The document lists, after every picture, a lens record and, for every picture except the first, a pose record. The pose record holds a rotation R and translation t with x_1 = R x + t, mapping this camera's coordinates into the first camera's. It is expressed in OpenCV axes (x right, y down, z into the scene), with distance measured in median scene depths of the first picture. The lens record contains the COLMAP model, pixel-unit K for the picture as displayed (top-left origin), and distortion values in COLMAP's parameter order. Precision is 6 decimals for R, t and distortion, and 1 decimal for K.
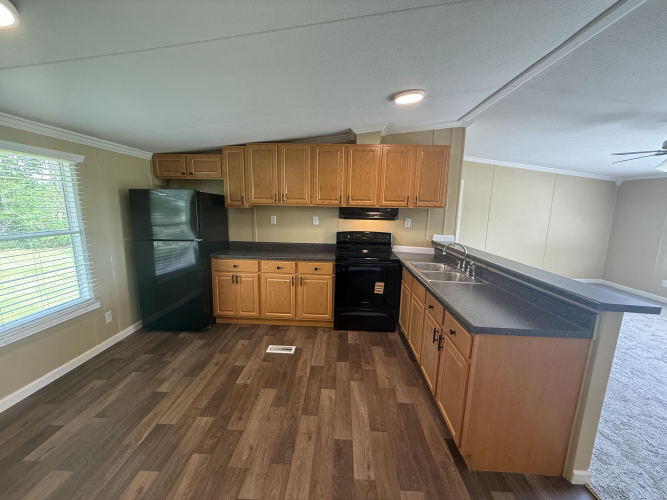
lens RADIAL K [[267.3, 0, 330.7], [0, 267.3, 249.5], [0, 0, 1]] dist [-0.001008, 0.000786]
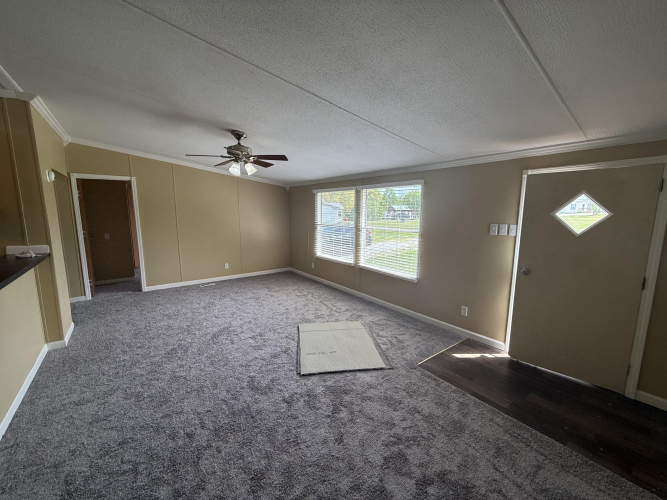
lens RADIAL K [[267.3, 0, 328.2], [0, 267.3, 249.0], [0, 0, 1]] dist [-0.001008, 0.000786]
pose [[0.768894, -0.103292, 0.630978, 0.637568], [0.117033, 0.992928, 0.019930, 0.040515], [-0.628575, 0.058521, 0.775545, -0.086933]]
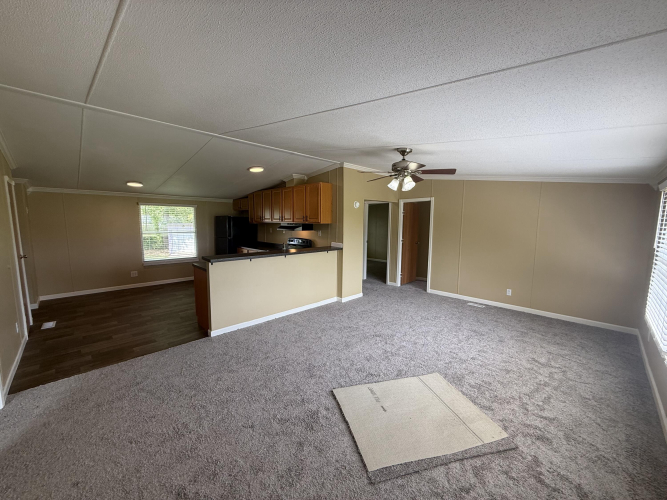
lens RADIAL K [[267.3, 0, 336.4], [0, 267.3, 251.2], [0, 0, 1]] dist [-0.001008, 0.000786]
pose [[0.732211, 0.060738, -0.678364, 1.457113], [-0.110708, 0.993383, -0.030552, 0.035451], [0.672020, 0.097471, 0.734091, -0.014368]]
